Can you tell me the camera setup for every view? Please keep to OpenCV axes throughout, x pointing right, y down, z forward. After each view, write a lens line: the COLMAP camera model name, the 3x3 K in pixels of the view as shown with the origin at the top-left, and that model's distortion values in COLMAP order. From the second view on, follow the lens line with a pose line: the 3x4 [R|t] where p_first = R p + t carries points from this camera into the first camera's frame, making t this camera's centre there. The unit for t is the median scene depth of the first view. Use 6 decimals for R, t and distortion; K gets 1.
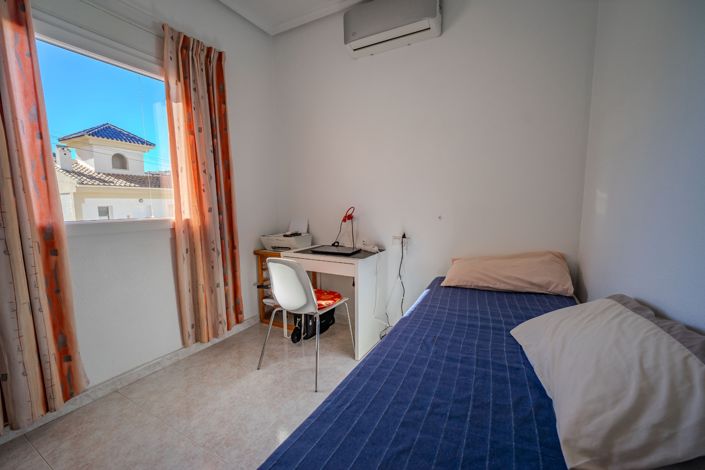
lens RADIAL K [[297.9, 0, 354.9], [0, 297.9, 238.1], [0, 0, 1]] dist [-0.000906, -0.009973]
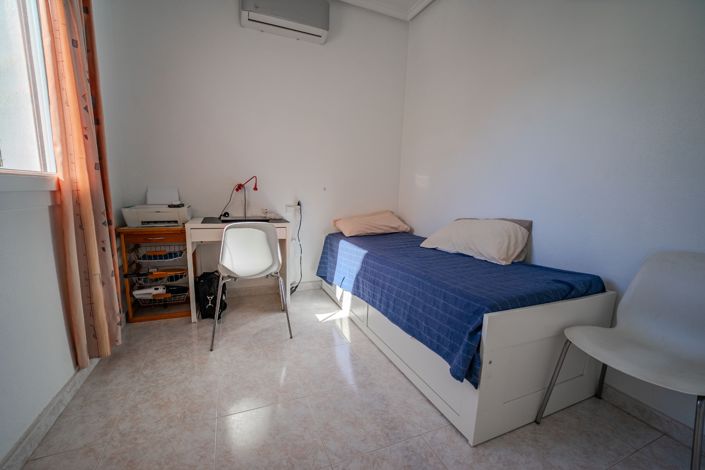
lens RADIAL K [[297.9, 0, 354.9], [0, 297.9, 238.1], [0, 0, 1]] dist [-0.000906, -0.009973]
pose [[0.605882, -0.096296, 0.789705, -0.693242], [0.057893, 0.995352, 0.076955, 0.054333], [-0.793445, -0.000907, 0.608641, 0.101375]]
